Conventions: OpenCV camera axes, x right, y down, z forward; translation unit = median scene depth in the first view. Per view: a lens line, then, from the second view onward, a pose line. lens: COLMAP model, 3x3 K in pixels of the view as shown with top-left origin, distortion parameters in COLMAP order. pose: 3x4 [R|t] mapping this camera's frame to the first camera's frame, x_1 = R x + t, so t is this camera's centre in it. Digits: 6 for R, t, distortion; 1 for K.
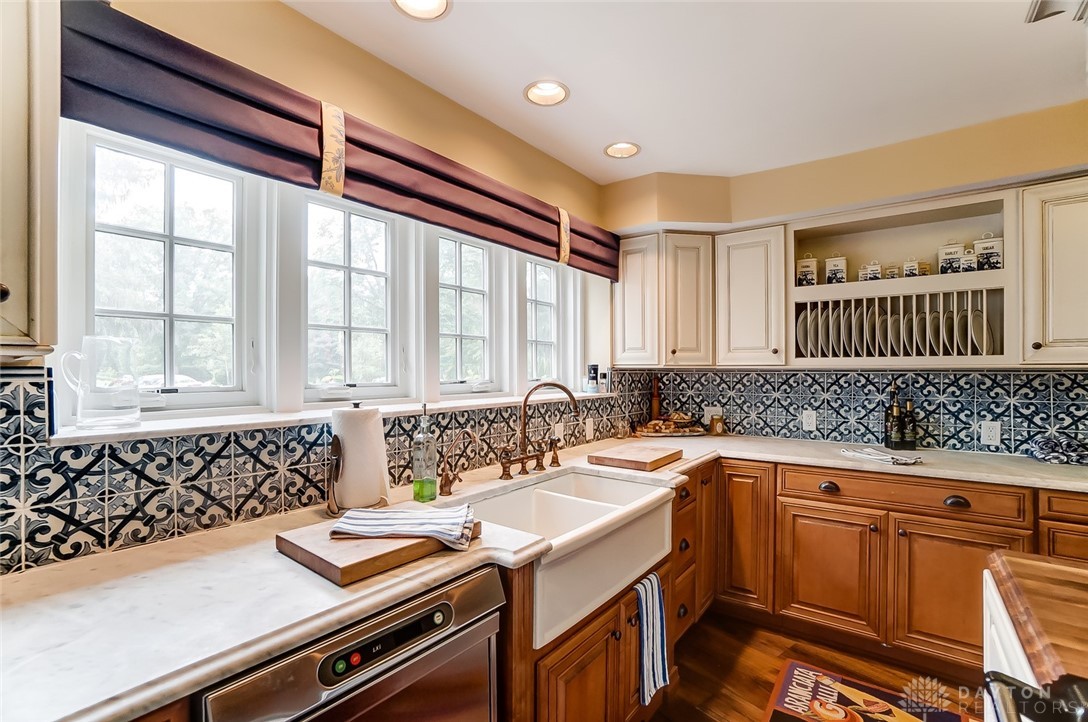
lens RADIAL K [[472.5, 0, 546.0], [0, 472.5, 365.7], [0, 0, 1]] dist [-0.031705, 0.001074]
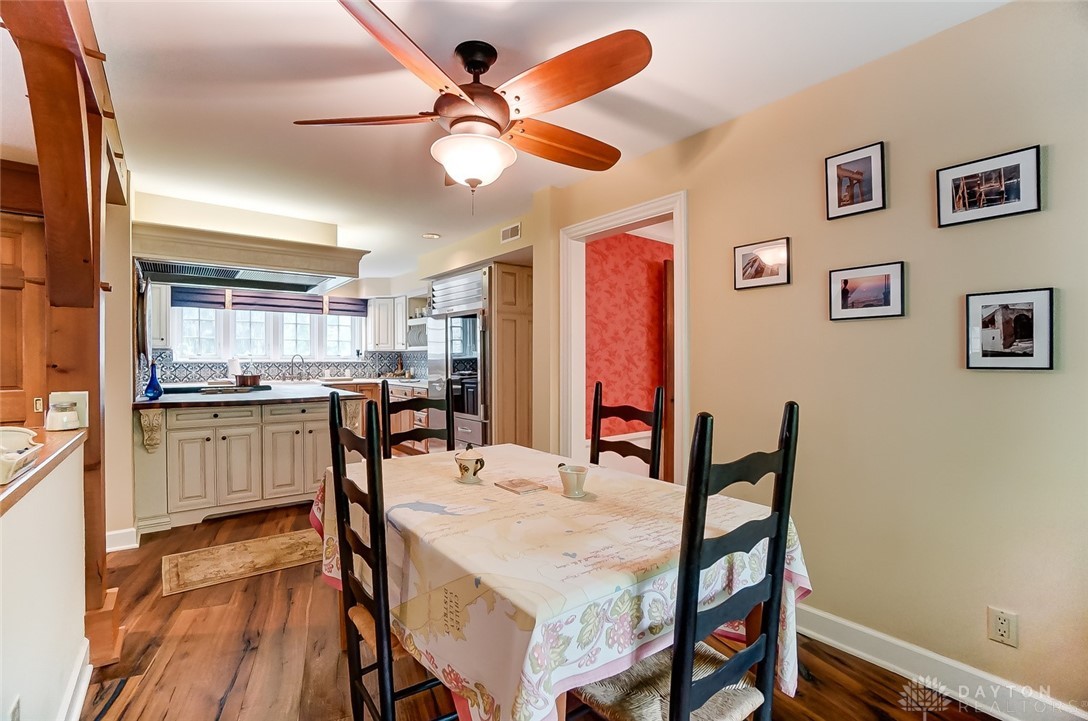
lens RADIAL K [[472.5, 0, 535.2], [0, 472.5, 349.2], [0, 0, 1]] dist [-0.031705, 0.001074]
pose [[0.963731, 0.000309, -0.266877, 2.046936], [-0.003493, 0.999928, -0.011457, 0.024689], [0.266854, 0.011973, 0.963663, -1.430613]]
